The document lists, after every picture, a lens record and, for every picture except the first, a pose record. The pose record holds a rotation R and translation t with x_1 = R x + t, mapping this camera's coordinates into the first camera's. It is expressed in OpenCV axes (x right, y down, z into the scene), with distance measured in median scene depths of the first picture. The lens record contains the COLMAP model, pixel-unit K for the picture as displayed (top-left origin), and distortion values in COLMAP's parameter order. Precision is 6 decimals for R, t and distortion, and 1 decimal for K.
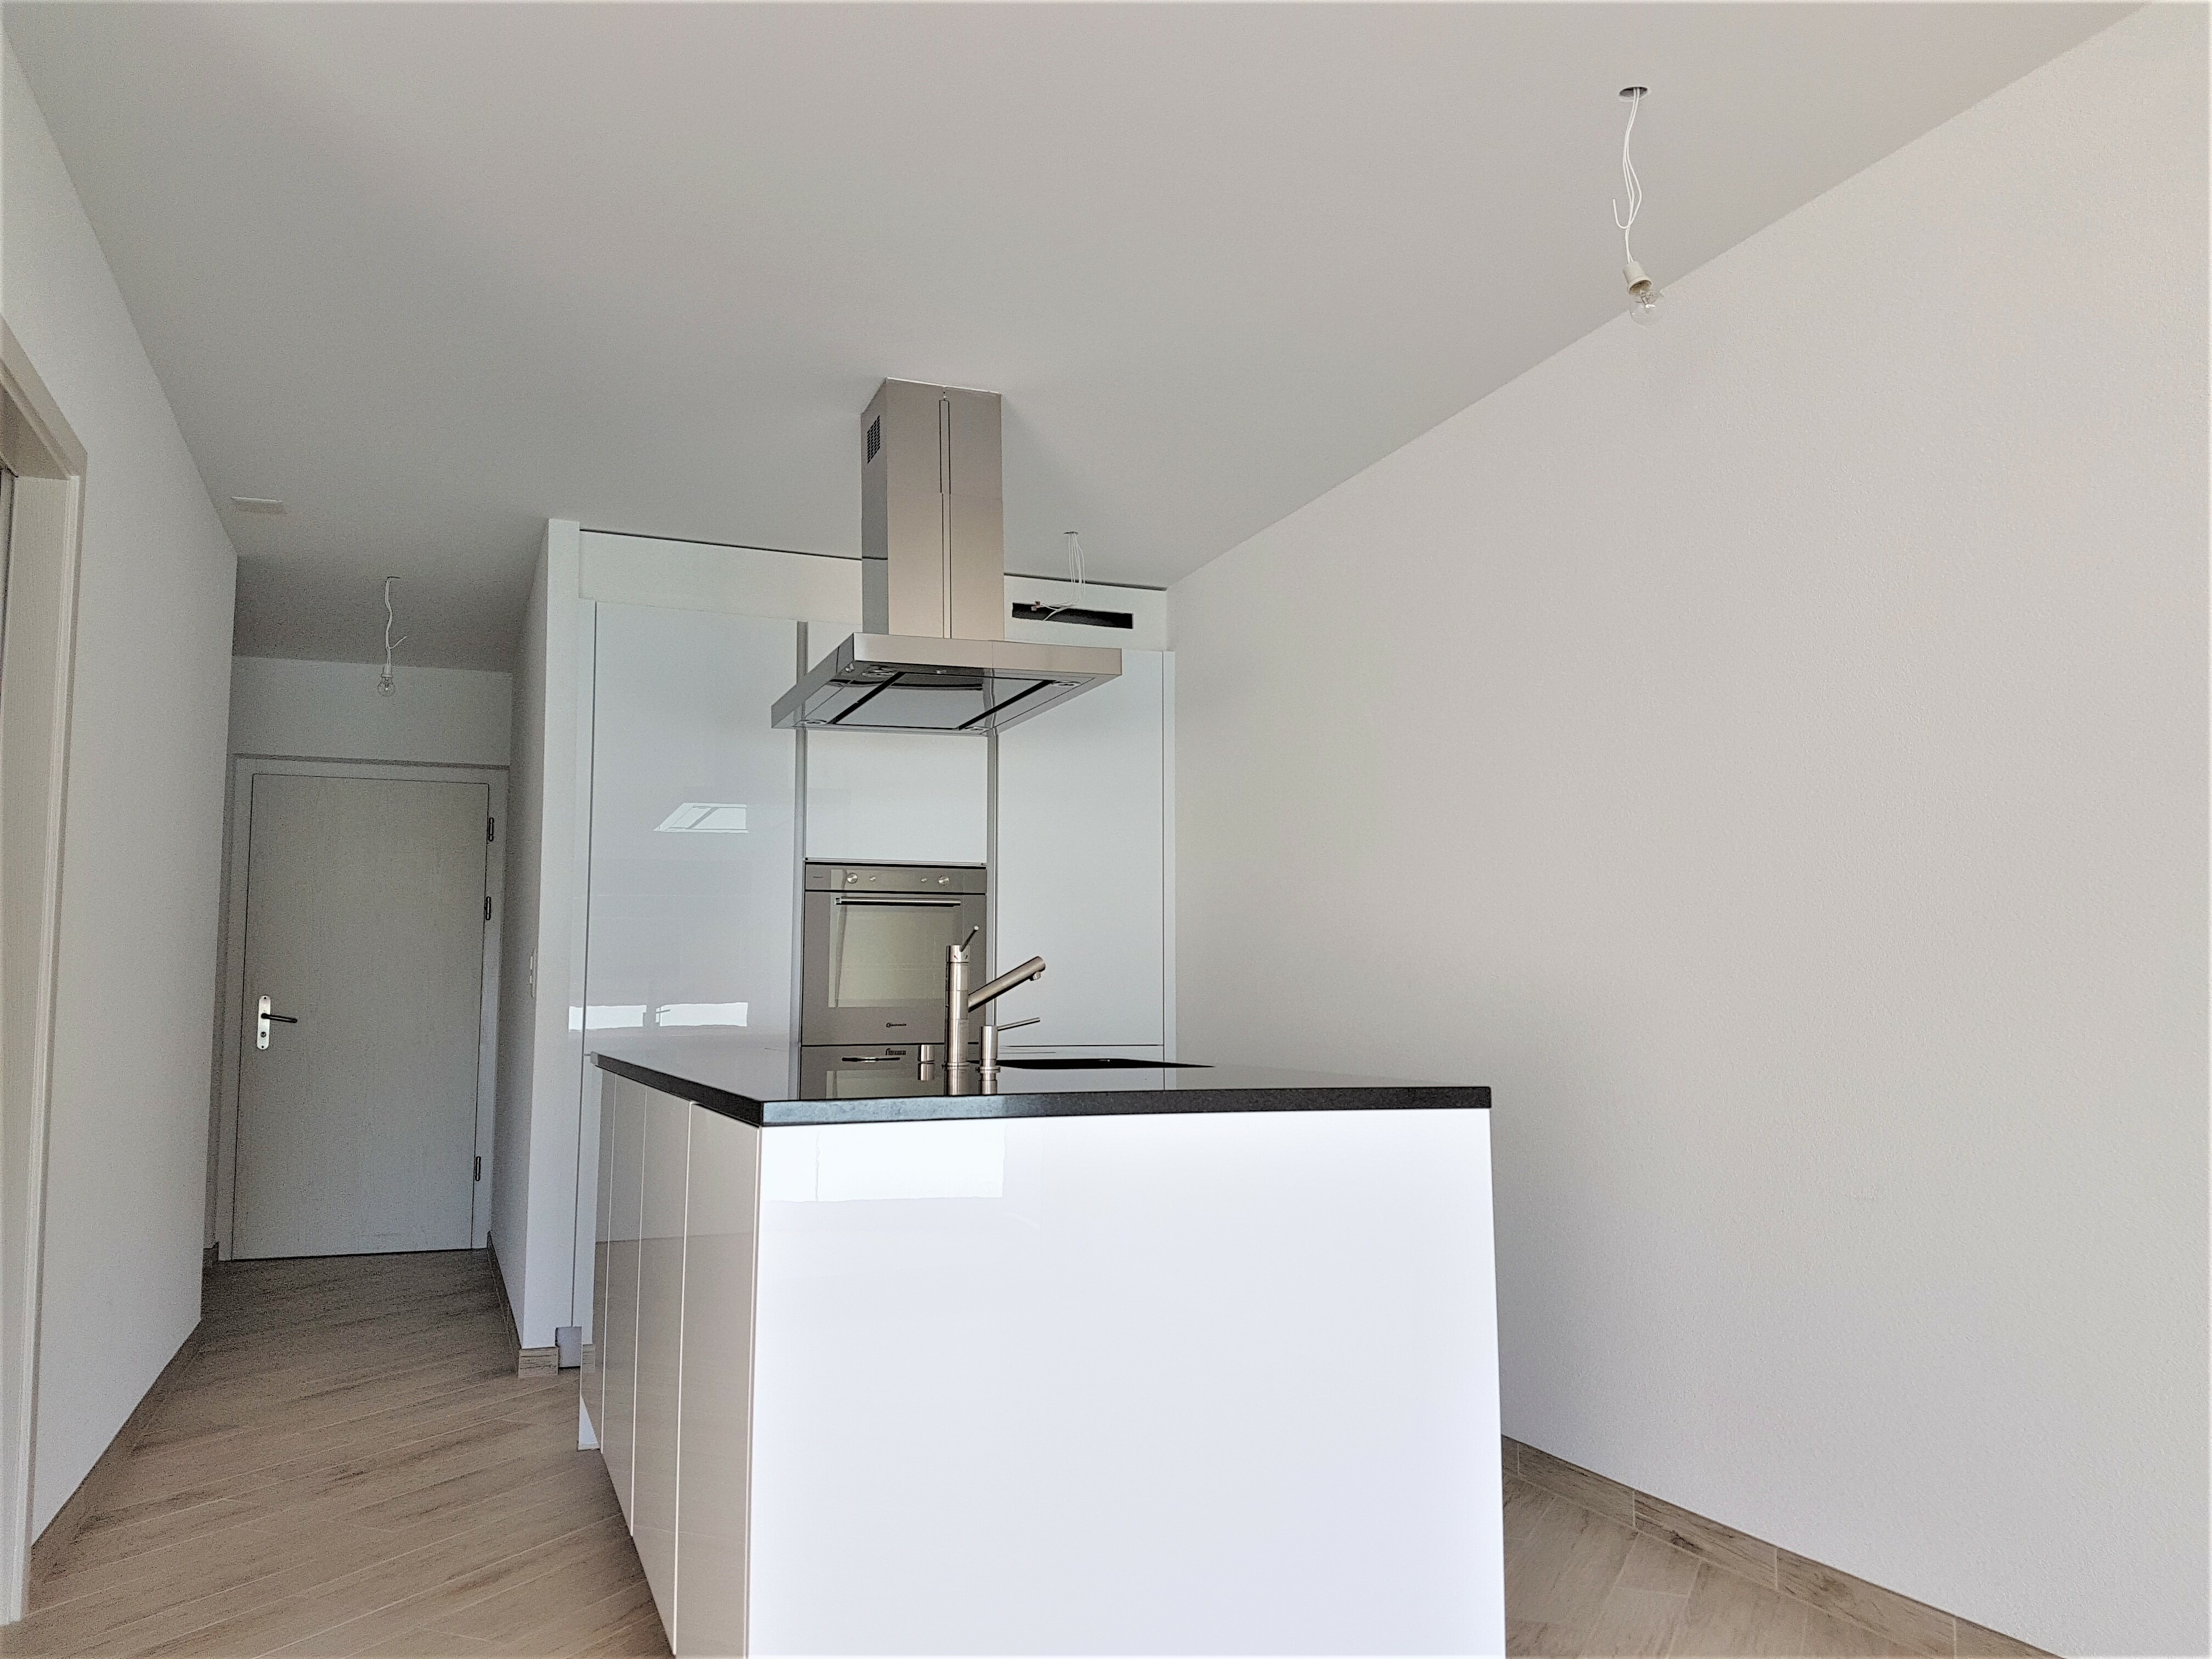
lens RADIAL K [[1674.7, 0, 1102.1], [0, 1674.7, 867.9], [0, 0, 1]] dist [0.222122, -0.443827]
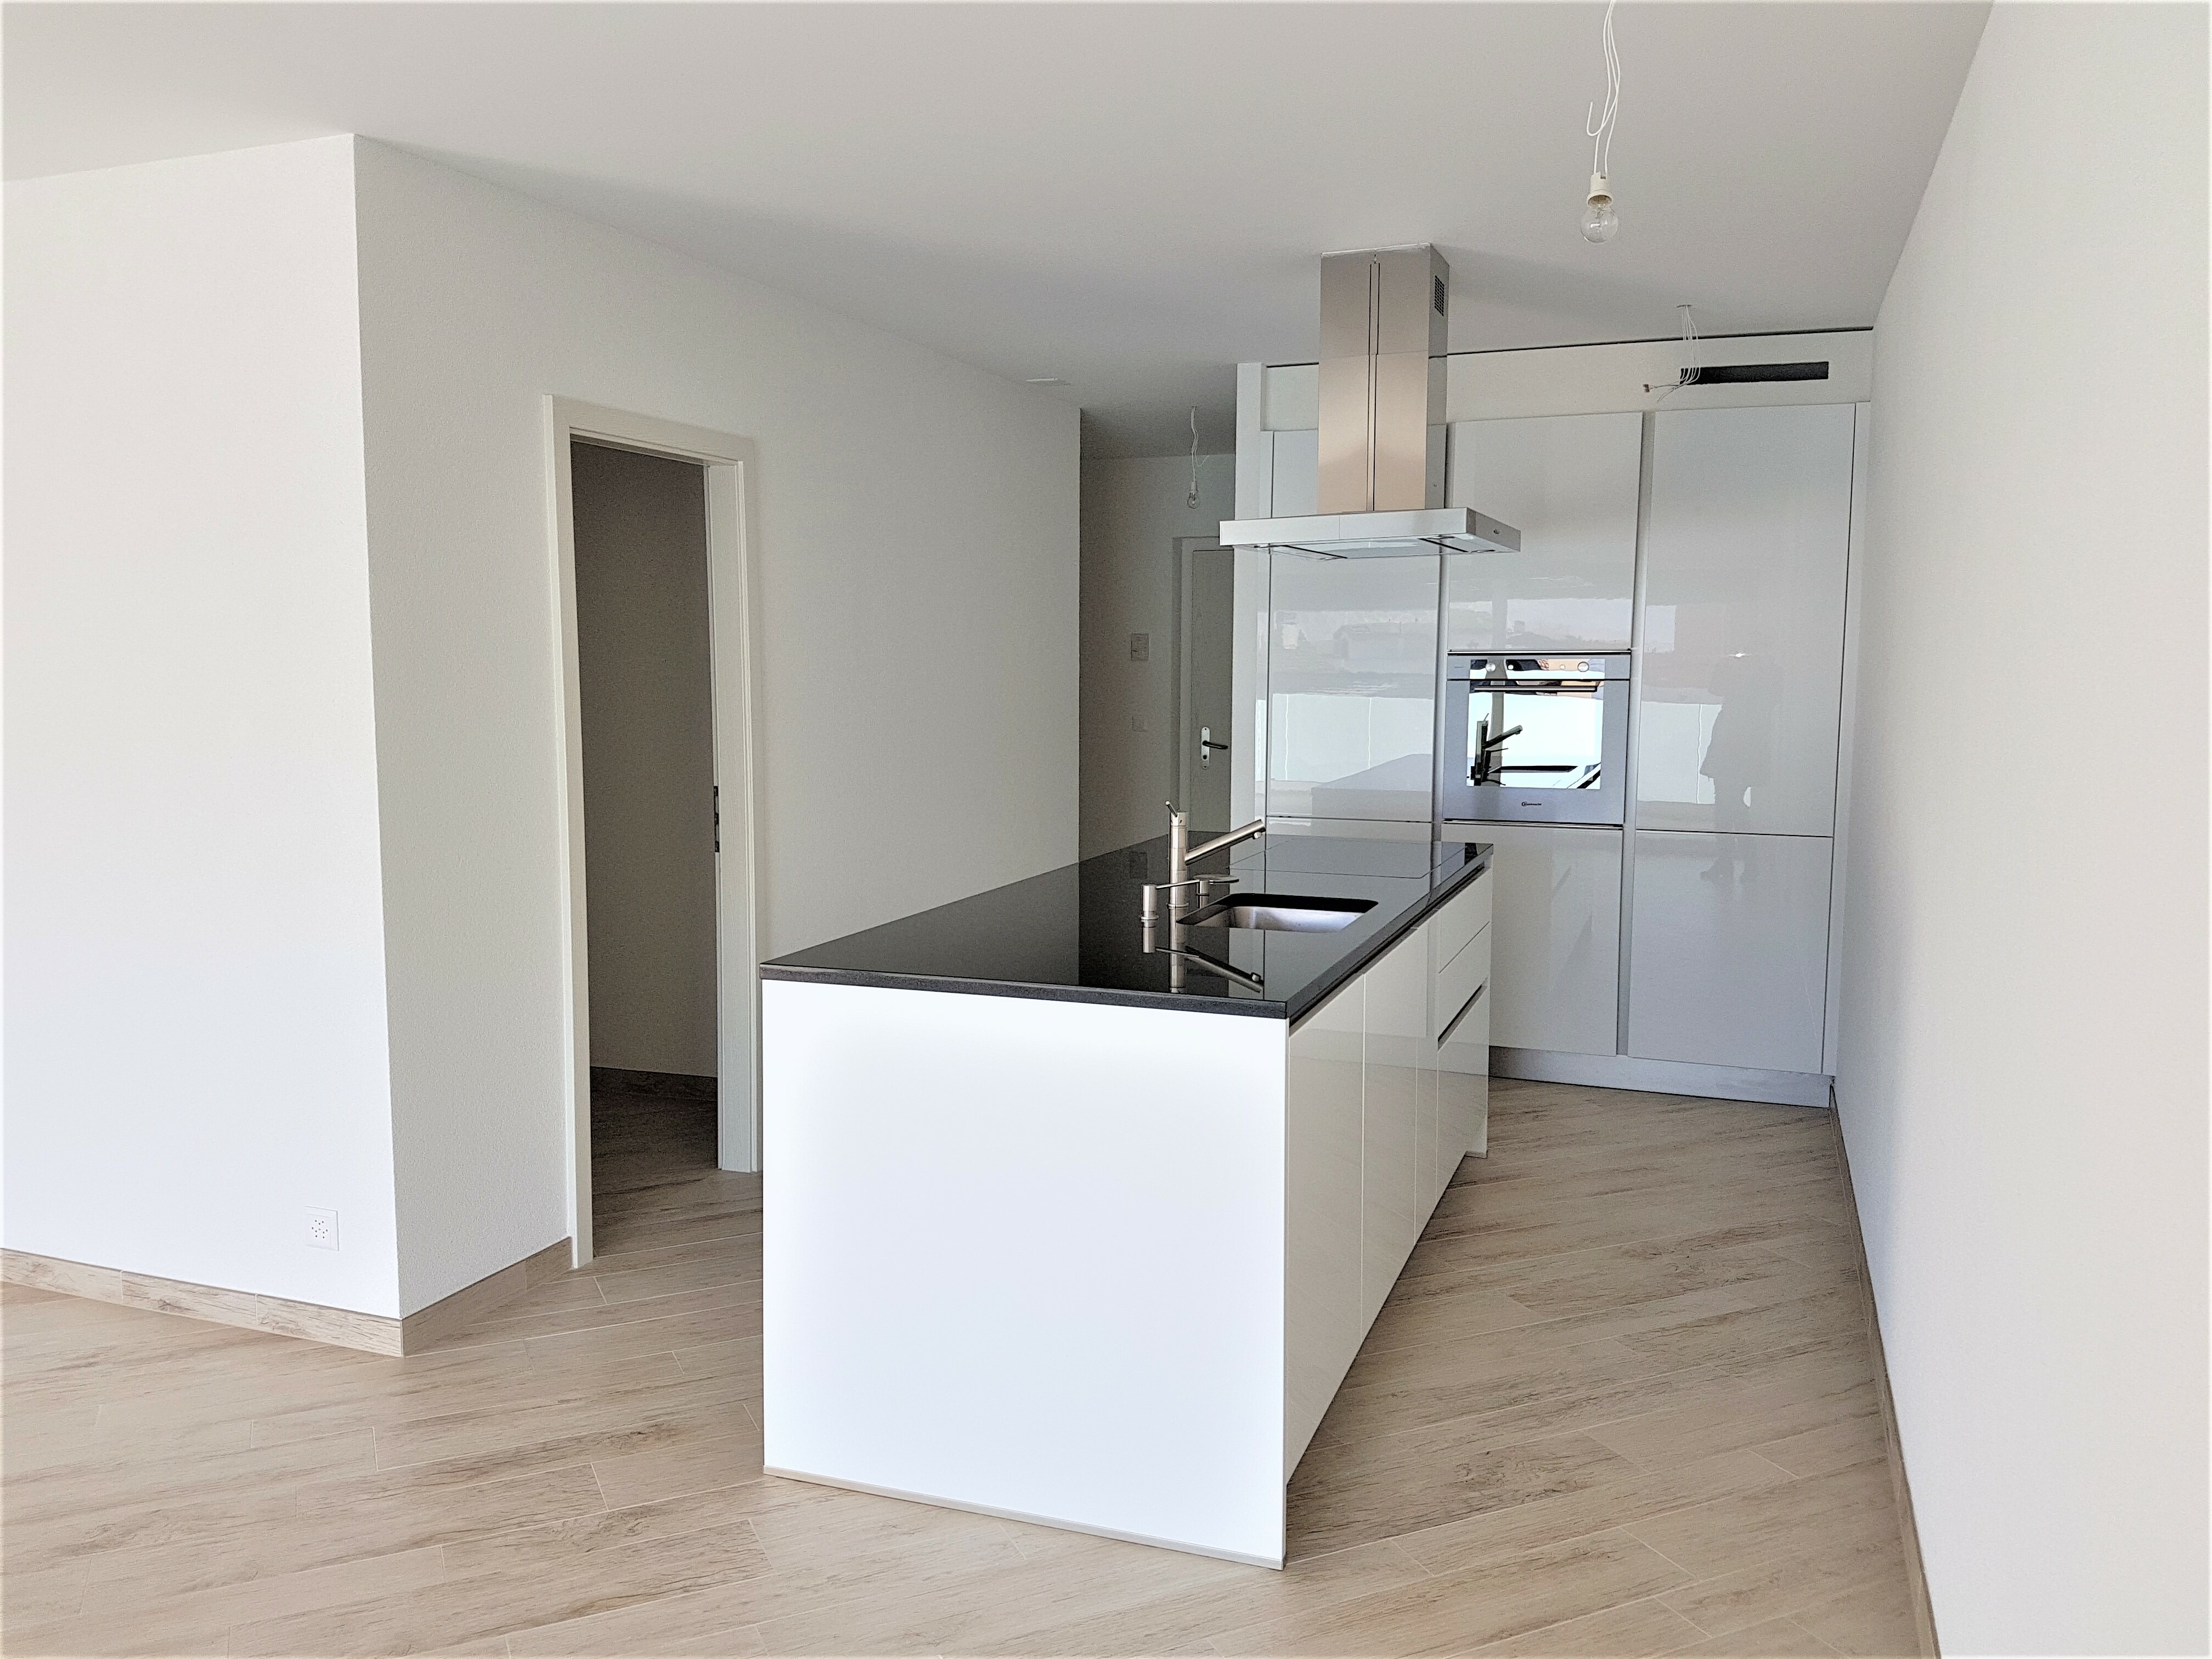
lens RADIAL K [[1674.7, 0, 1102.1], [0, 1674.7, 867.9], [0, 0, 1]] dist [0.222122, -0.443827]
pose [[0.744310, 0.090329, -0.661697, 0.414086], [0.049089, 0.980730, 0.189098, -0.089406], [0.666027, -0.173230, 0.725534, 0.027128]]
